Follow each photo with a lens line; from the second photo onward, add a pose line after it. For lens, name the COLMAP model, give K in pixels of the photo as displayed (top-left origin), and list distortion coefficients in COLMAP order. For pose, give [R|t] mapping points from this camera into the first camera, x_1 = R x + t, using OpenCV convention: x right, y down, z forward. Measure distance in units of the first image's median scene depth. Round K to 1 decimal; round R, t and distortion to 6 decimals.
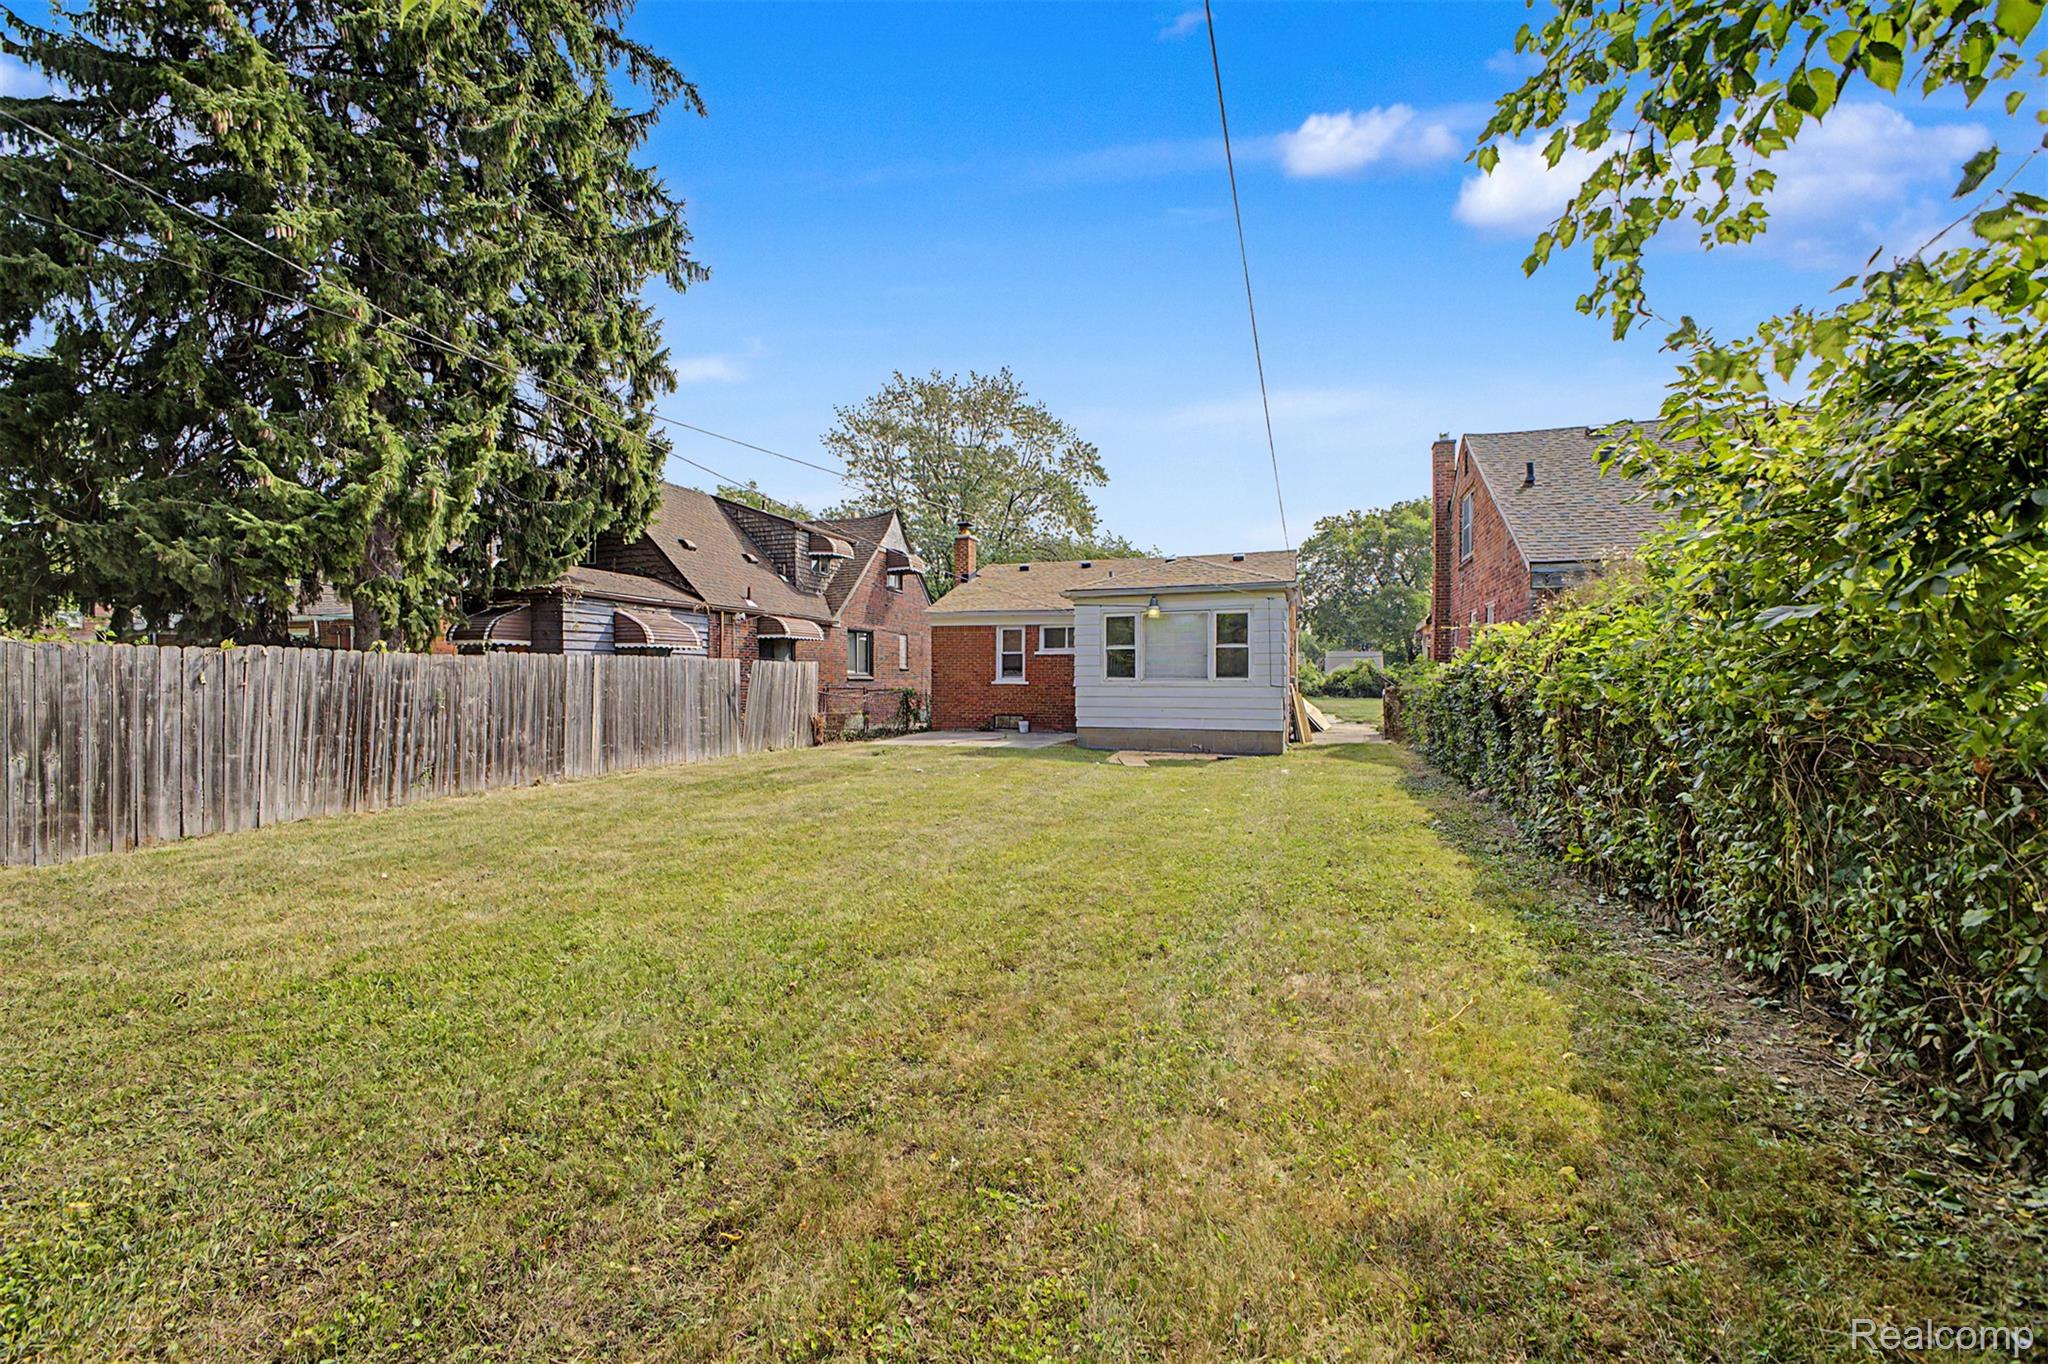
lens RADIAL K [[822.4, 0, 1030.6], [0, 822.4, 686.6], [0, 0, 1]] dist [0.029438, -0.008567]
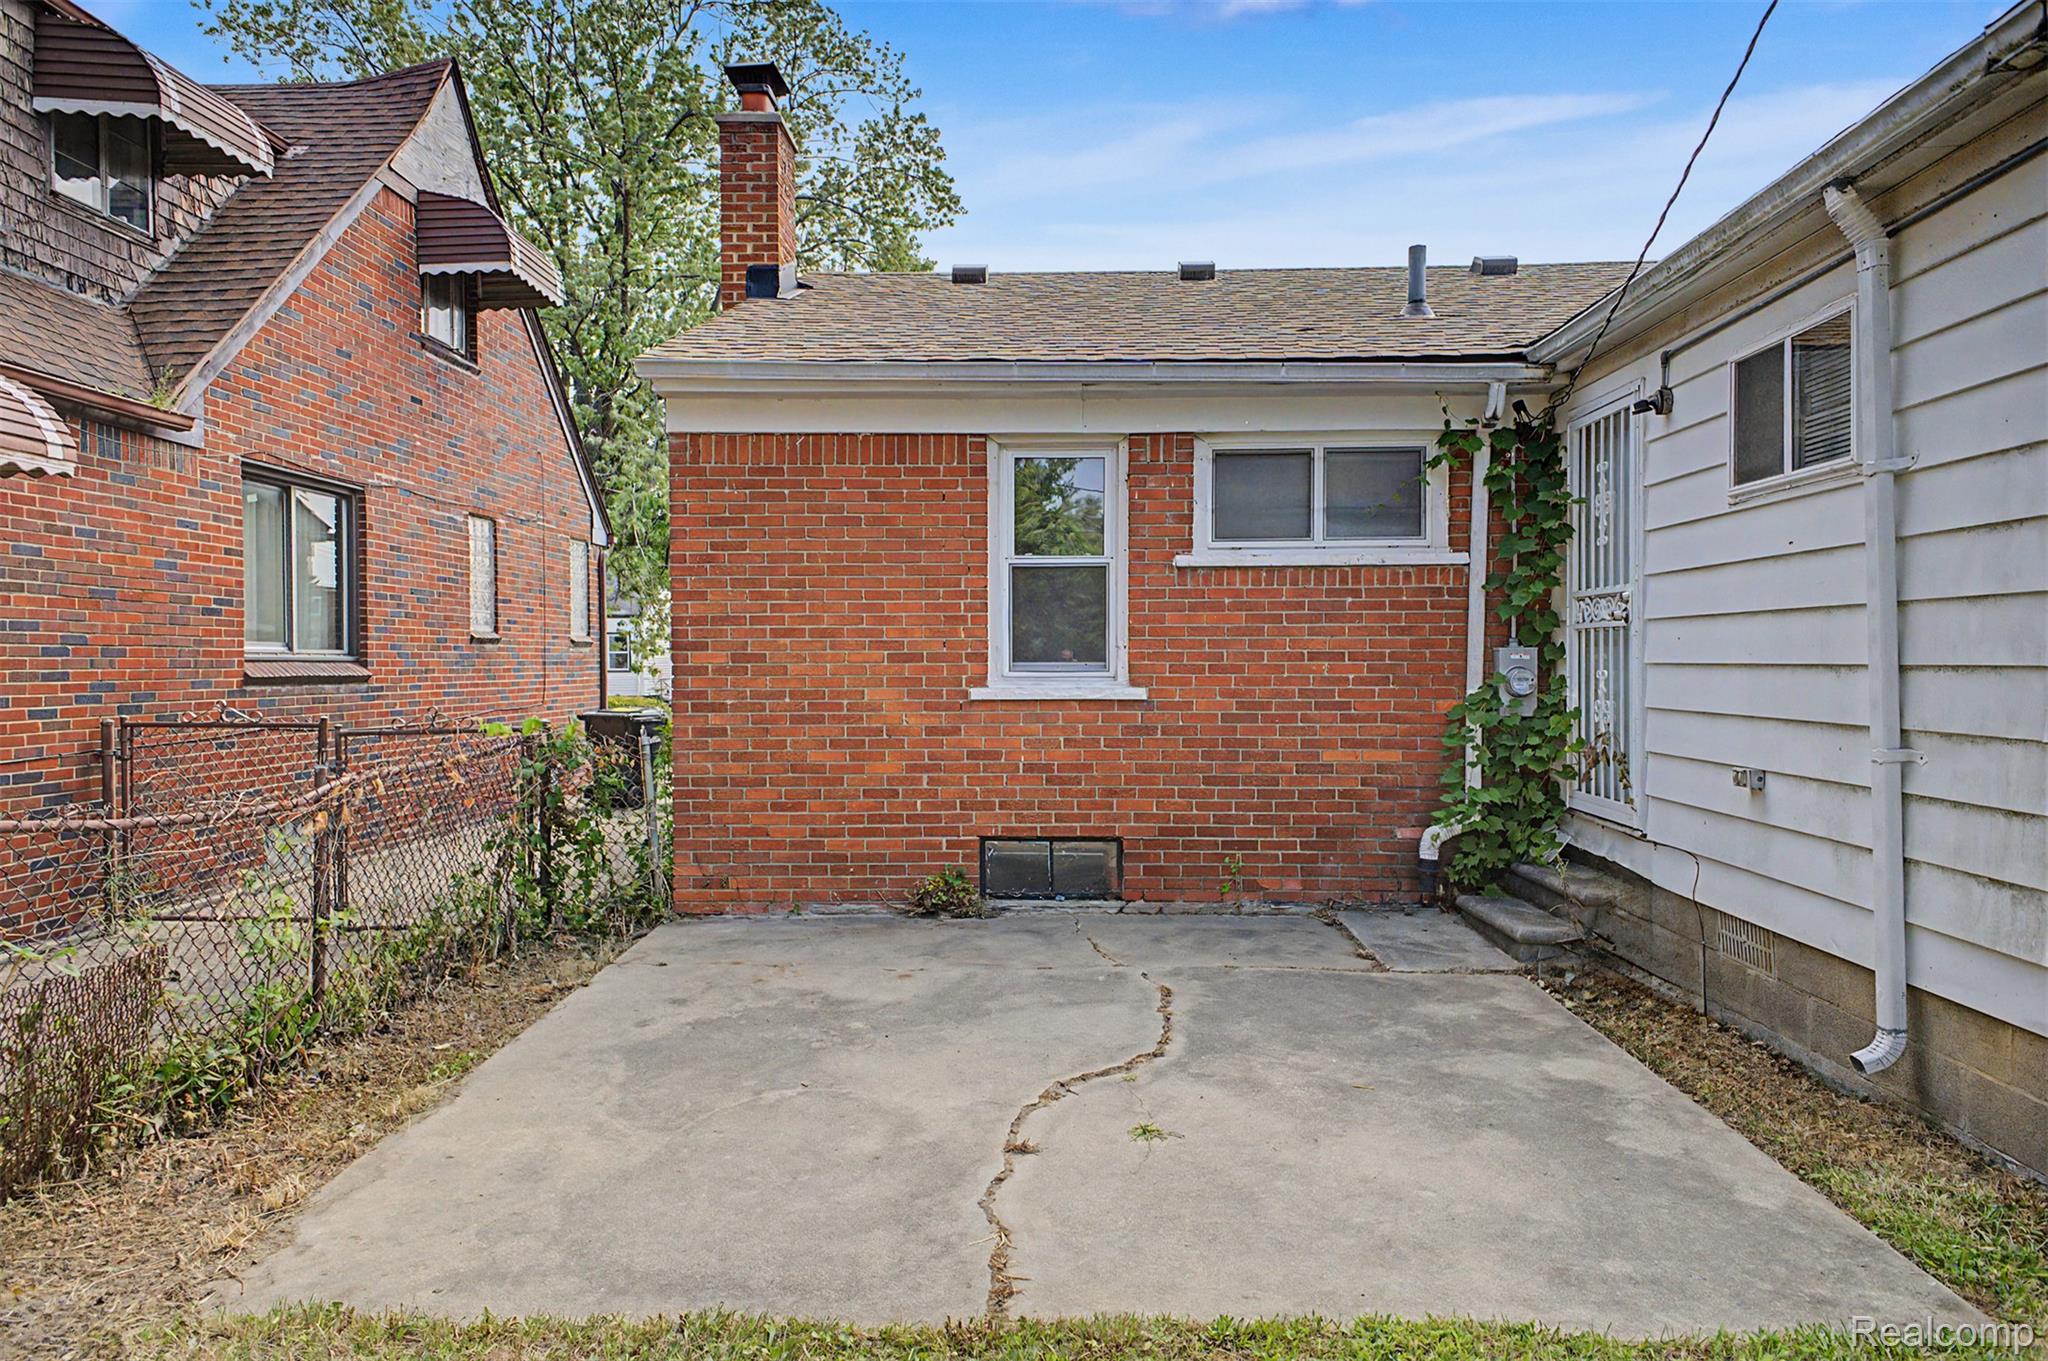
lens RADIAL K [[1225.4, 0, 1024.0], [0, 1225.4, 680.5], [0, 0, 1]] dist [0.002048, 0.000951]
pose [[0.953418, -0.009862, 0.301491, -0.118667], [0.007636, 0.999934, 0.008561, -0.010032], [-0.301555, -0.005860, 0.953431, 0.609997]]
